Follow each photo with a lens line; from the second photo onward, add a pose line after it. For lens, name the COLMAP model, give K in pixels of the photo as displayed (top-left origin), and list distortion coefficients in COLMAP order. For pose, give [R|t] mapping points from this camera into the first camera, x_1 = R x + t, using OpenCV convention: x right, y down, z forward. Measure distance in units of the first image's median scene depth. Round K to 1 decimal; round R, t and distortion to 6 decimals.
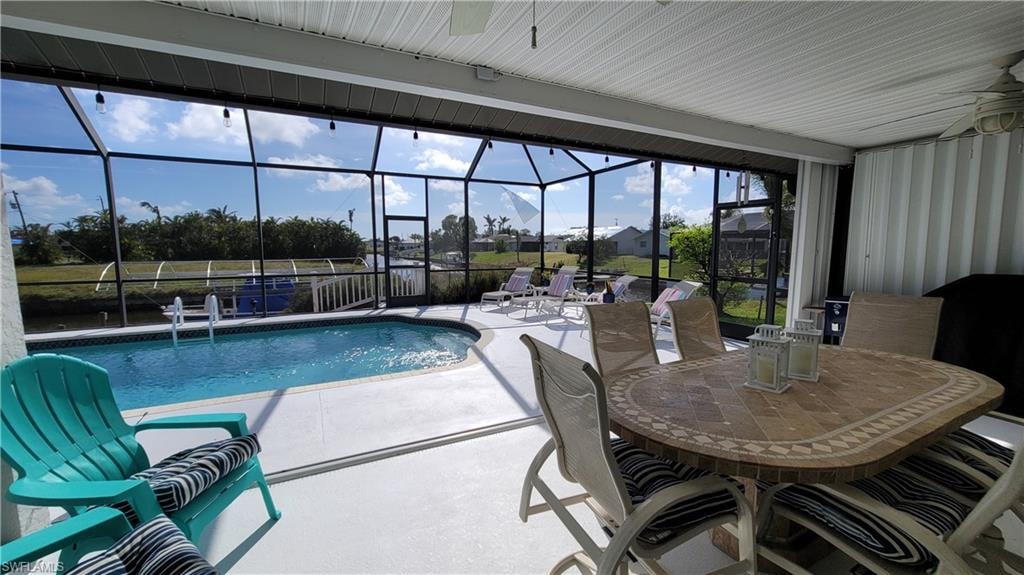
lens RADIAL K [[418.0, 0, 508.1], [0, 418.0, 289.1], [0, 0, 1]] dist [-0.001041, 0.000558]
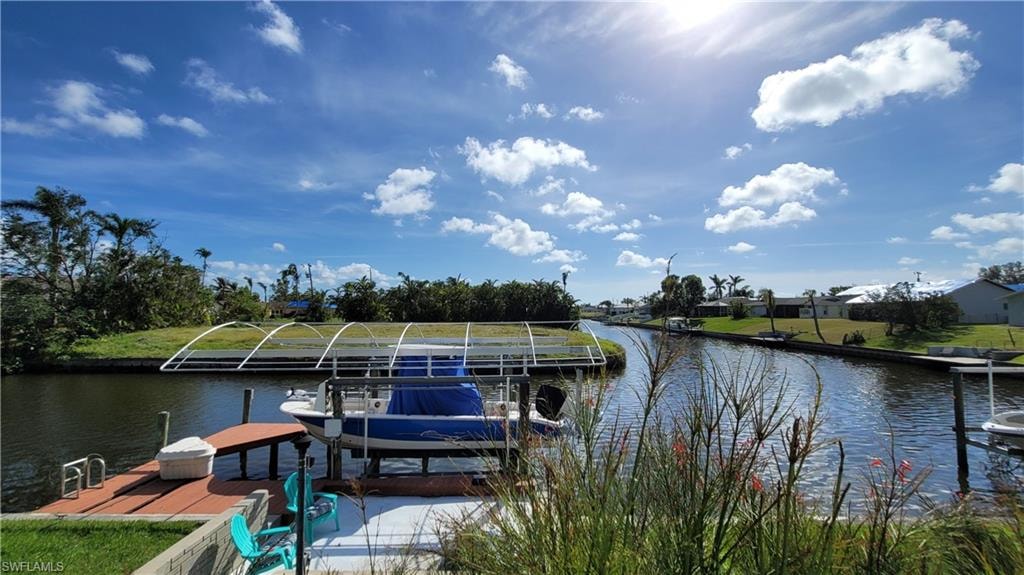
lens RADIAL K [[418.0, 0, 517.5], [0, 418.0, 296.9], [0, 0, 1]] dist [-0.001041, 0.000558]
pose [[0.893338, -0.011207, -0.449245, -0.044607], [-0.050499, 0.990853, -0.125137, -0.008503], [0.446539, 0.134476, 0.884601, 0.114776]]
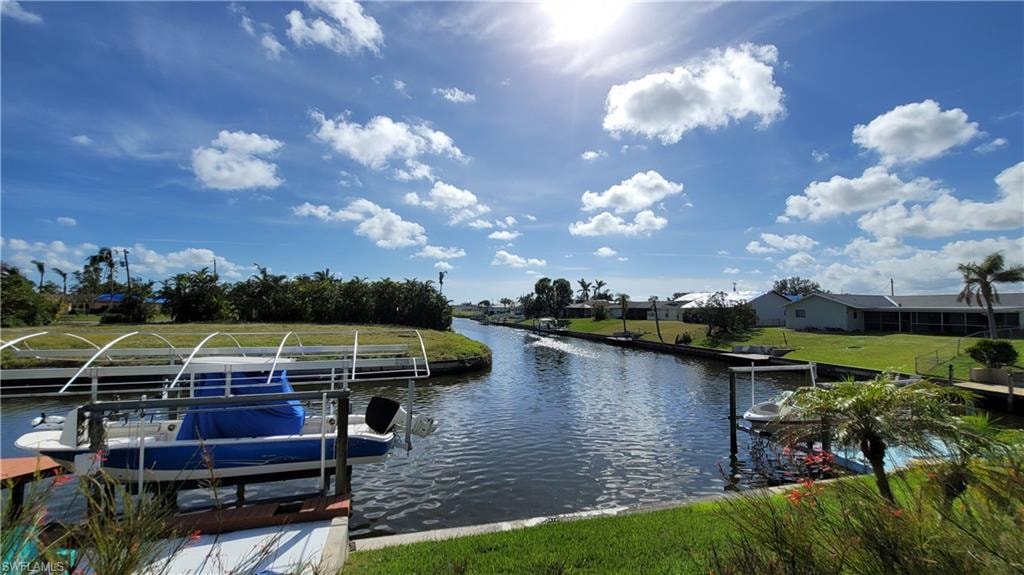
lens RADIAL K [[418.0, 0, 514.8], [0, 418.0, 305.9], [0, 0, 1]] dist [-0.001041, 0.000558]
pose [[0.981555, 0.016119, -0.190498, -0.031795], [-0.038093, 0.992949, -0.112258, -0.012575], [0.187345, 0.117444, 0.975248, 0.119851]]
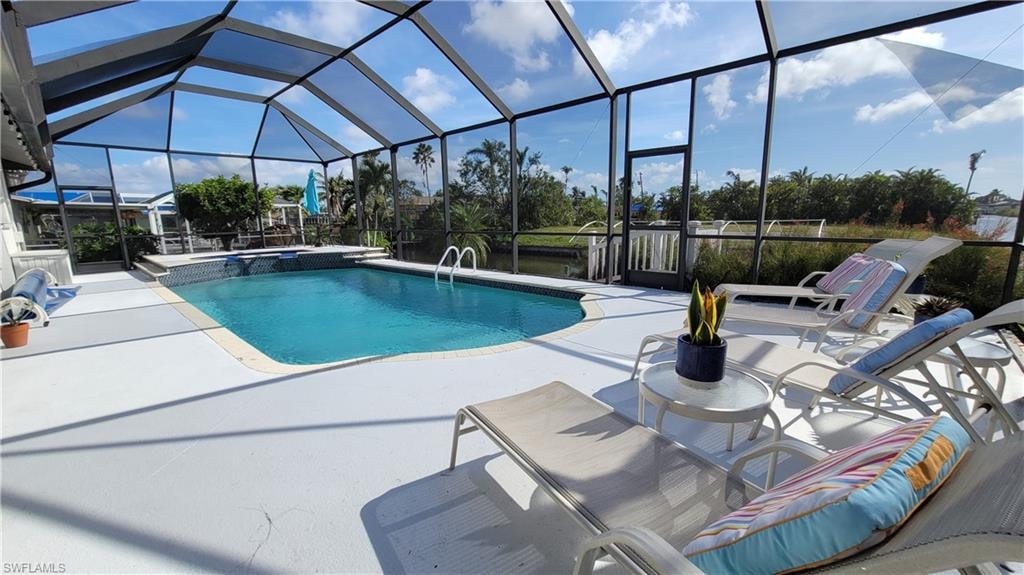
lens RADIAL K [[418.0, 0, 515.6], [0, 418.0, 286.7], [0, 0, 1]] dist [-0.001041, 0.000558]
pose [[0.343141, 0.154682, -0.926460, 0.035266], [-0.081628, 0.987526, 0.134644, -0.003653], [0.935730, 0.029423, 0.351488, 0.064228]]
